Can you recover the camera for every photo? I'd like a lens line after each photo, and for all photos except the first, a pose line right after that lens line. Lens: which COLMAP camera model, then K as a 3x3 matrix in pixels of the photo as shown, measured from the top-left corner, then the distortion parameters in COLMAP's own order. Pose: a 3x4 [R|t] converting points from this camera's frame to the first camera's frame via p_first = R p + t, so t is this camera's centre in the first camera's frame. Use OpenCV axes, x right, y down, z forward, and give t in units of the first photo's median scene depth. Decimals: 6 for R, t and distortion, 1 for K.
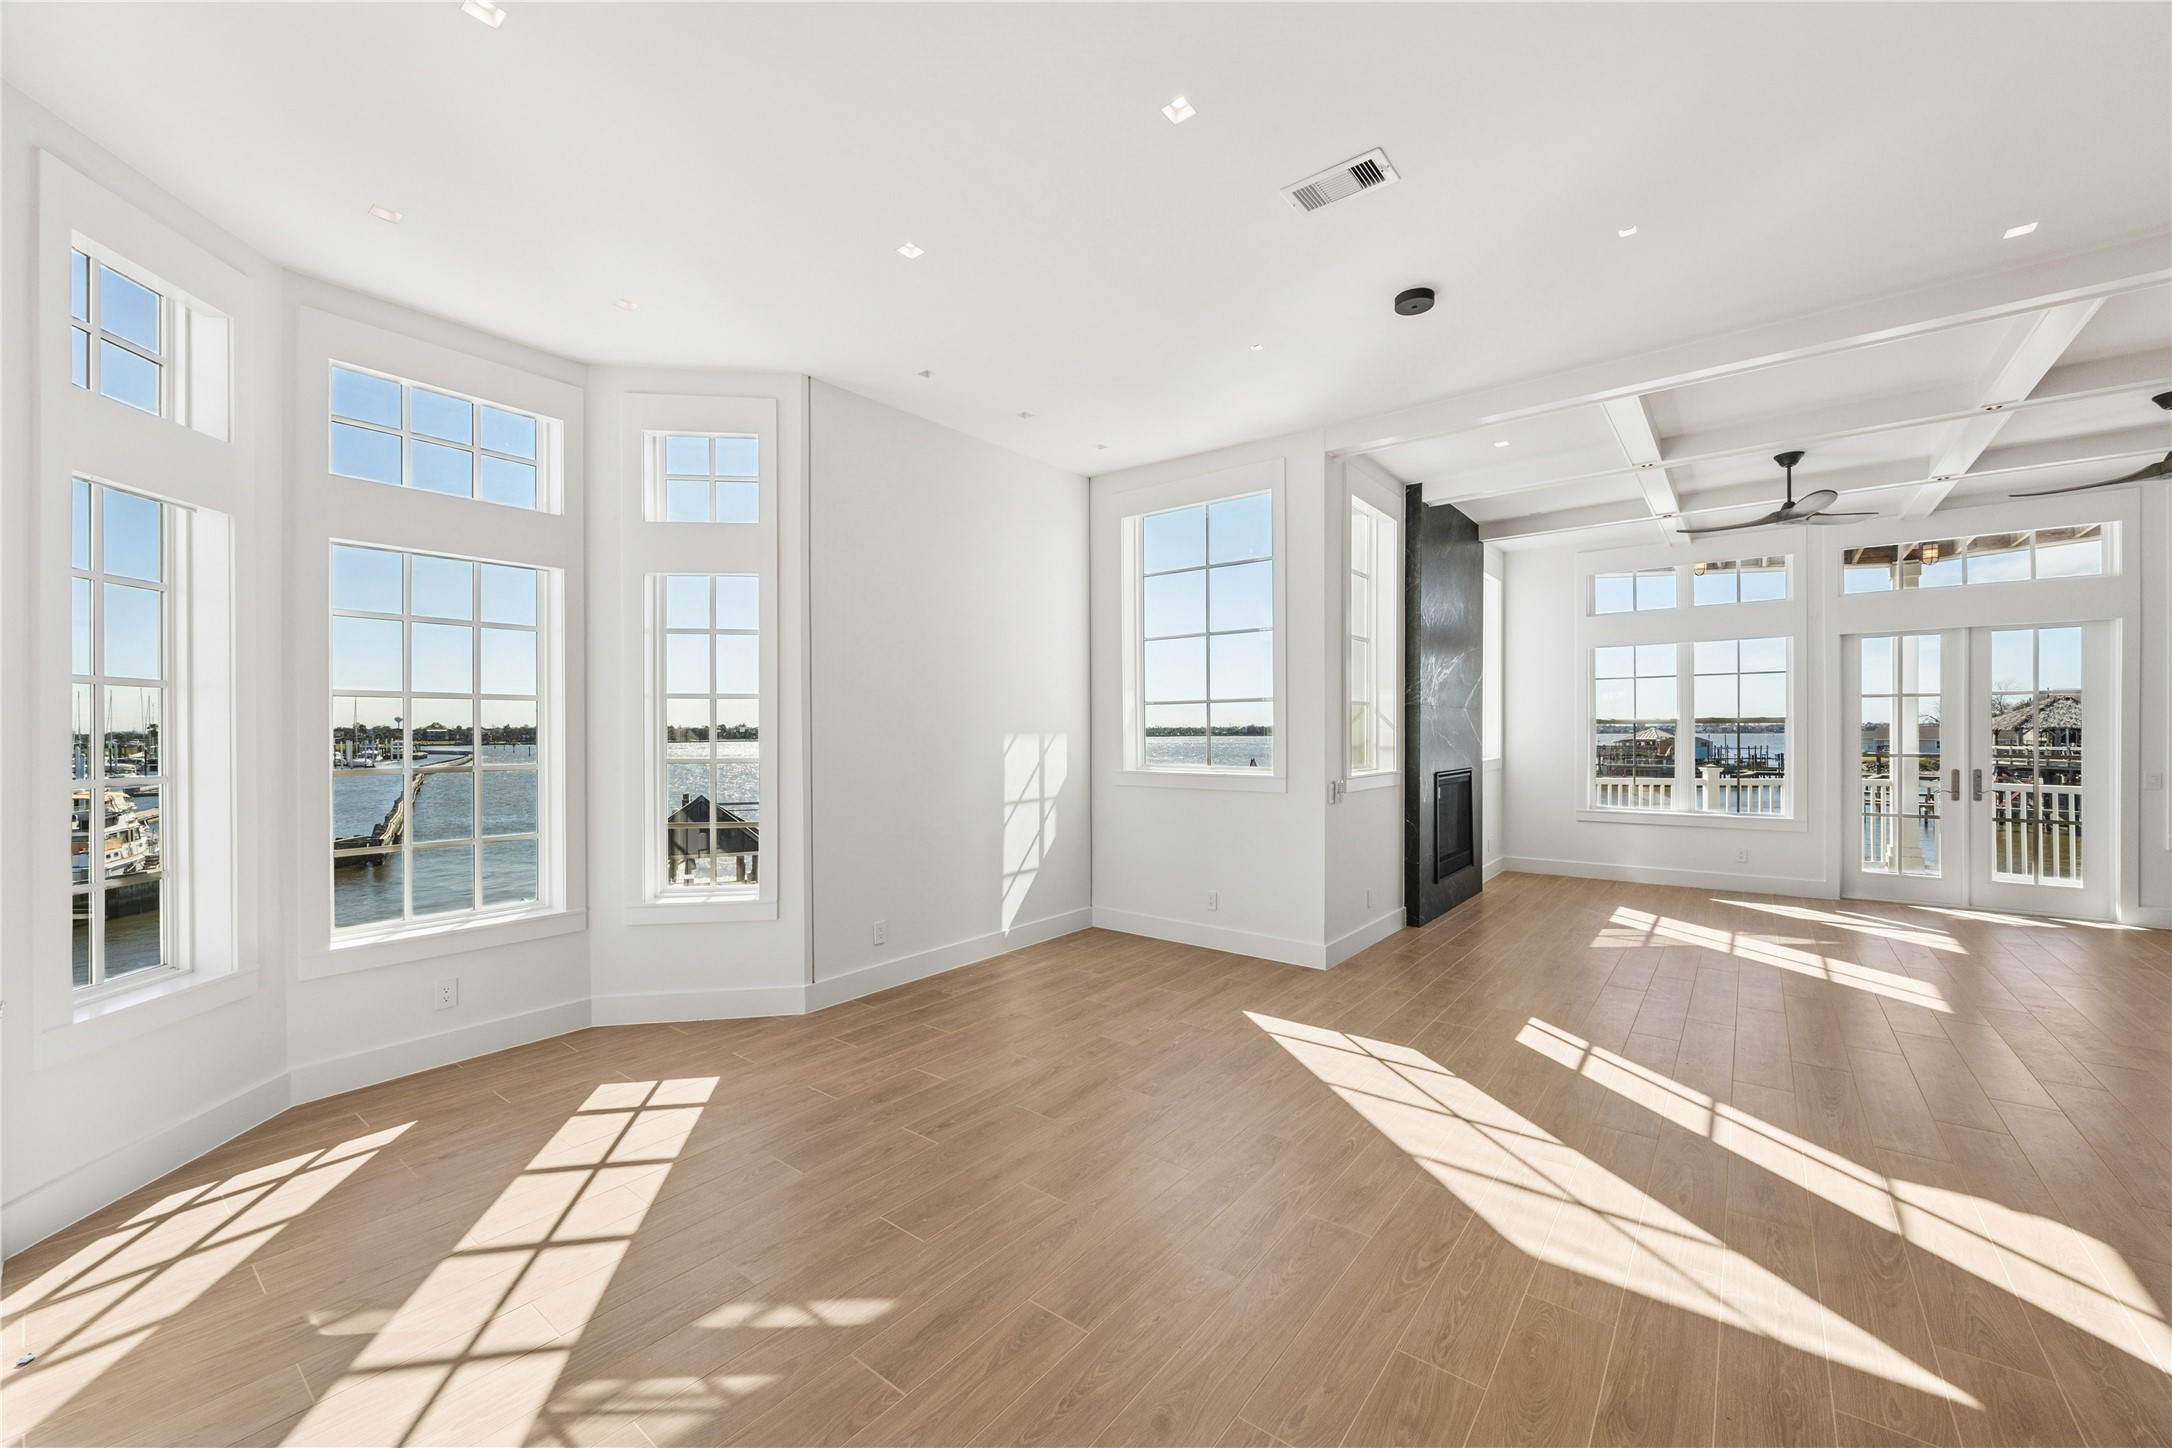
lens RADIAL K [[847.6, 0, 1055.3], [0, 847.6, 726.5], [0, 0, 1]] dist [-0.029342, 0.000248]
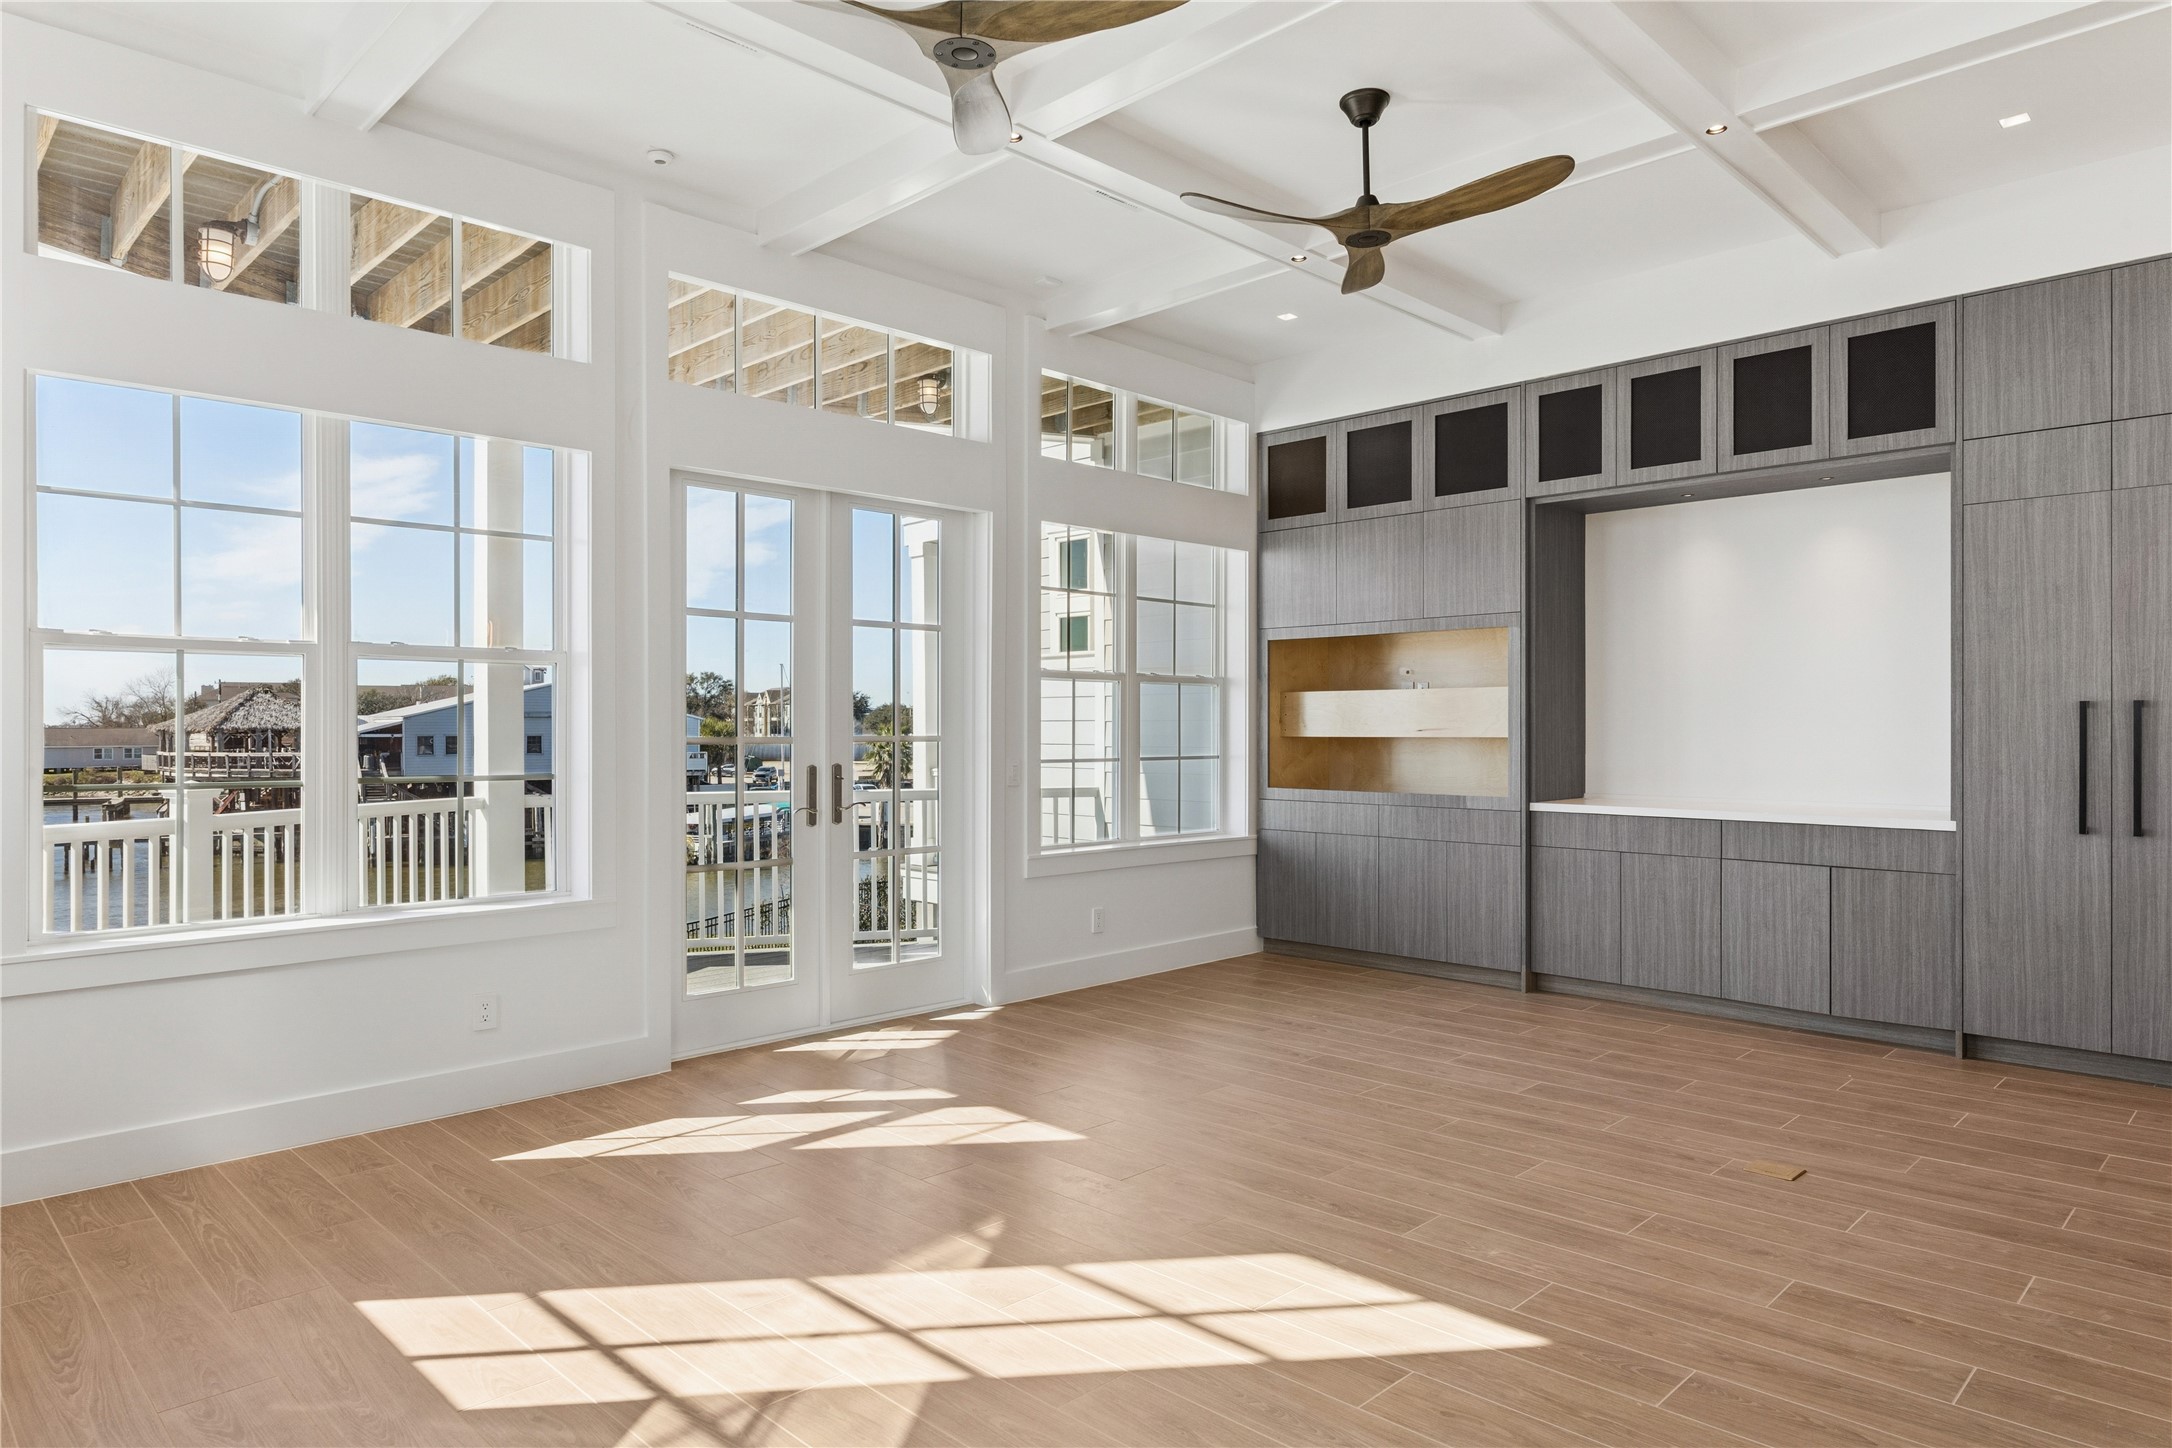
lens RADIAL K [[1303.2, 0, 1086.0], [0, 1303.2, 724.0], [0, 0, 1]] dist [-0.000865, -0.000114]
pose [[0.095347, 0.005571, 0.995429, 0.269976], [-0.002202, 0.999983, -0.005385, 0.027697], [-0.995442, -0.001679, 0.095358, 0.678238]]
